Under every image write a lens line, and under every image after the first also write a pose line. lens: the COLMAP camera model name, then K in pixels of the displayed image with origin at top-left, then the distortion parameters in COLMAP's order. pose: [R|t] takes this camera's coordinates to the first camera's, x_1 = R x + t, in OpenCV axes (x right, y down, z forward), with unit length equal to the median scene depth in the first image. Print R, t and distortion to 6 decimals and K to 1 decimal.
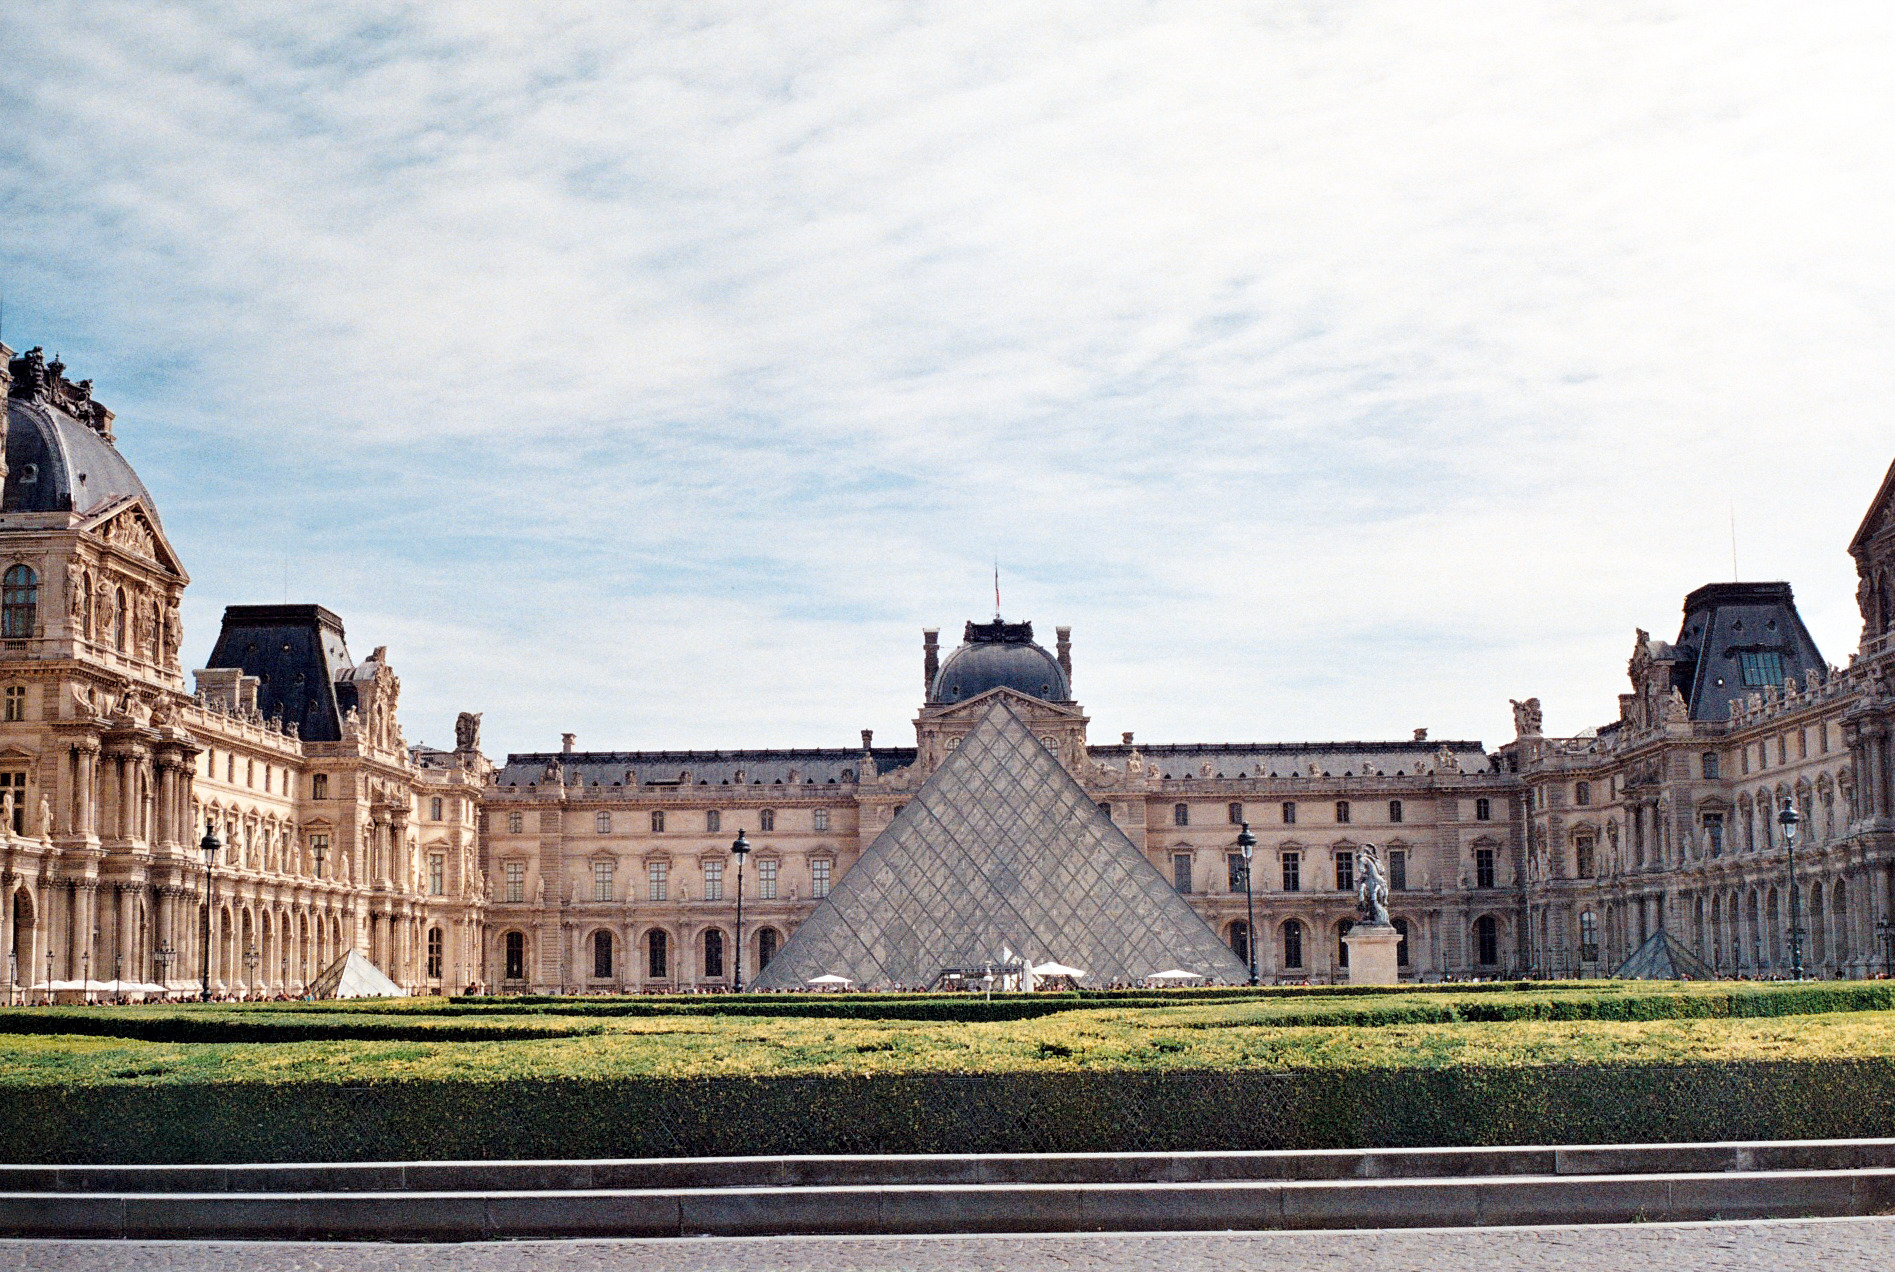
lens RADIAL K [[2643.5, 0, 947.5], [0, 2643.5, 636.0], [0, 0, 1]] dist [0.020952, -0.660347]
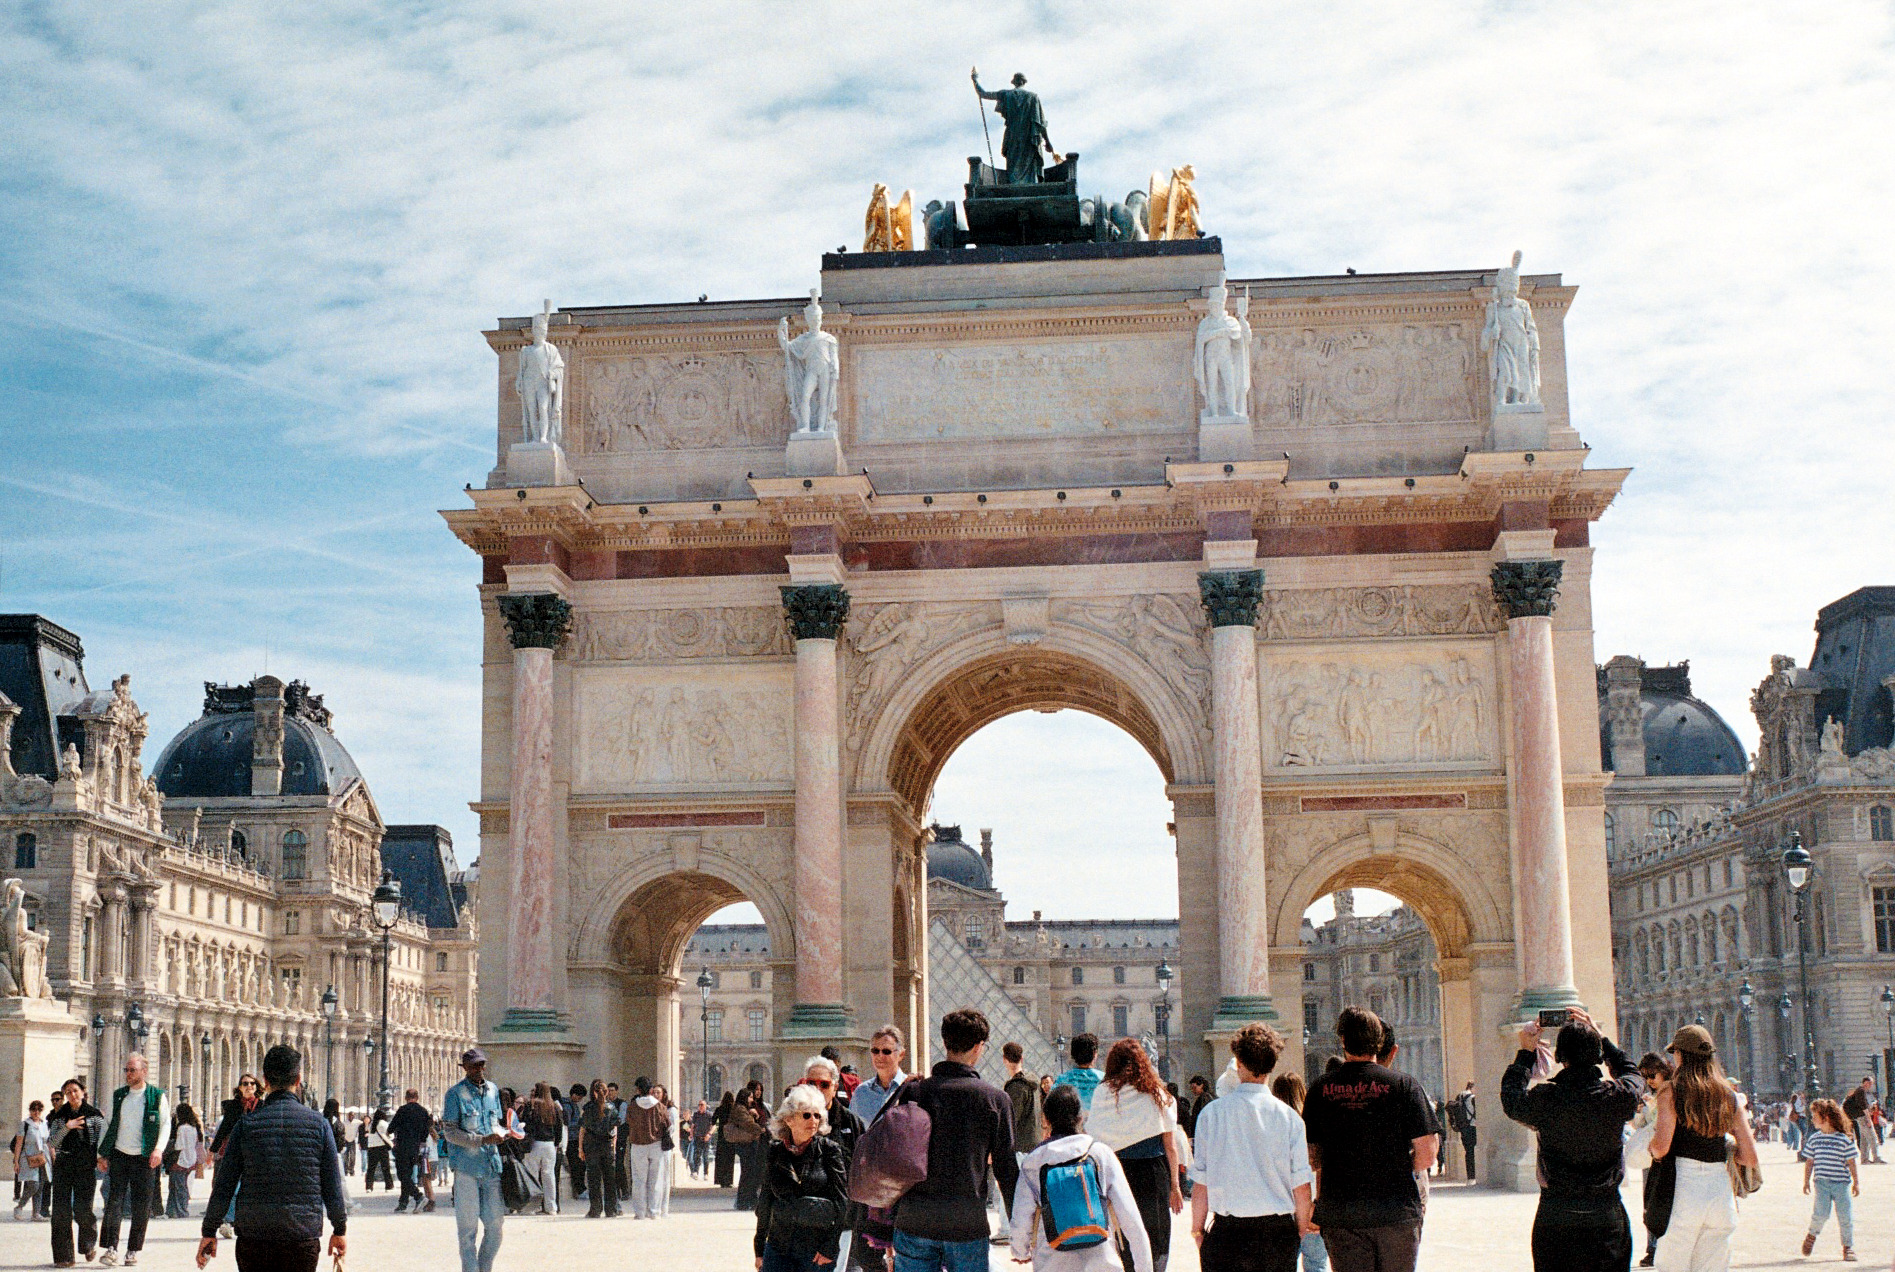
lens RADIAL K [[2544.5, 0, 981.1], [0, 2544.5, 638.5], [0, 0, 1]] dist [-0.217874, 1.787260]
pose [[0.999290, 0.007058, 0.037007, -0.005022], [-0.005085, 0.998574, -0.053139, -0.030667], [-0.037329, 0.052913, 0.997901, -0.239092]]
